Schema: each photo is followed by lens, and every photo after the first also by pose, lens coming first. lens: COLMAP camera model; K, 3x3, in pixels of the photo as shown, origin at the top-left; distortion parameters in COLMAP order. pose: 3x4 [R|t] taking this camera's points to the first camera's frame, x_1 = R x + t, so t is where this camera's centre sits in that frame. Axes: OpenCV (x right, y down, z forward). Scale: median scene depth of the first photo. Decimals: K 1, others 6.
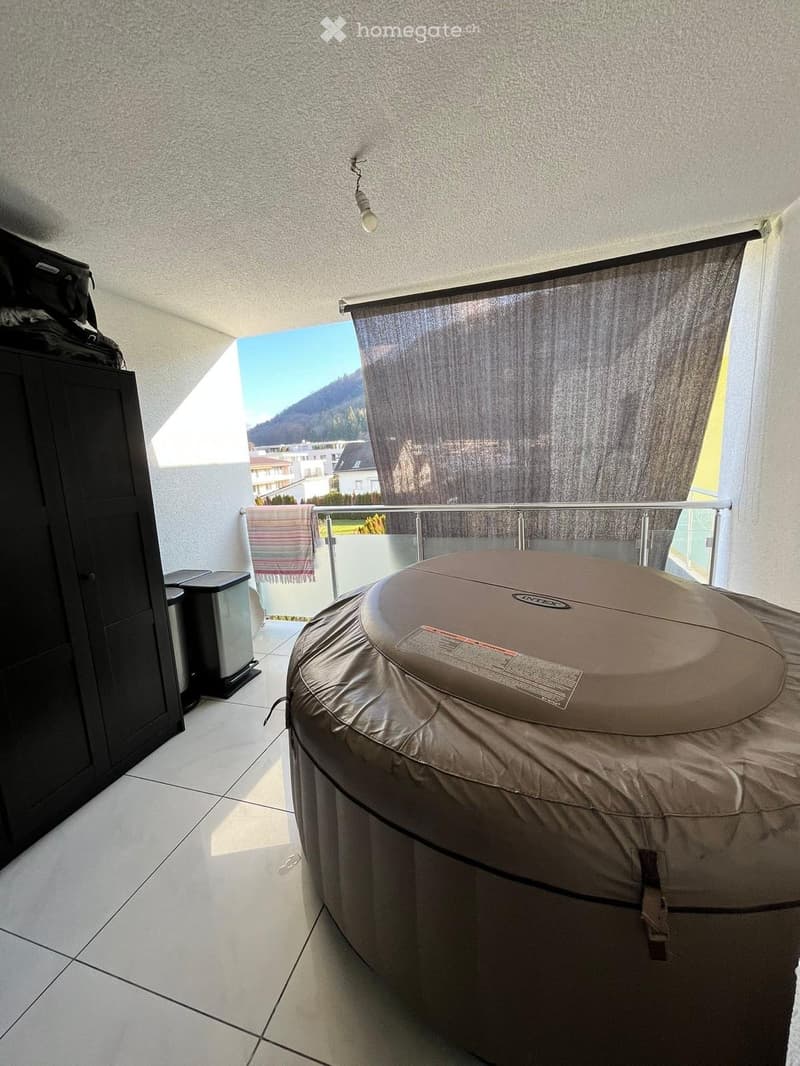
lens RADIAL K [[433.2, 0, 403.6], [0, 433.2, 535.8], [0, 0, 1]] dist [0.000600, -0.001237]
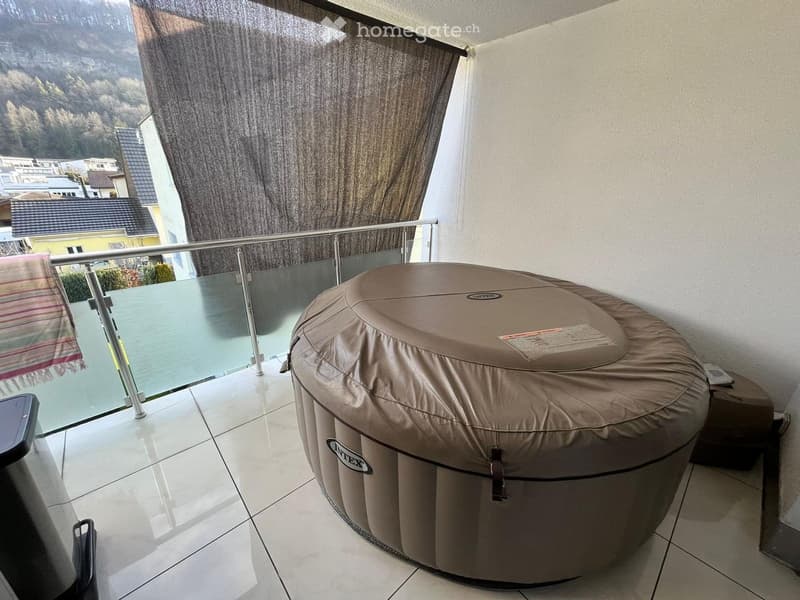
lens RADIAL K [[325.1, 0, 401.1], [0, 325.1, 299.0], [0, 0, 1]] dist [0.000600, -0.001237]
pose [[0.511253, -0.244895, 0.823800, -0.446049], [0.114527, 0.969407, 0.217104, -0.065541], [-0.851765, -0.016647, 0.523659, 0.426186]]
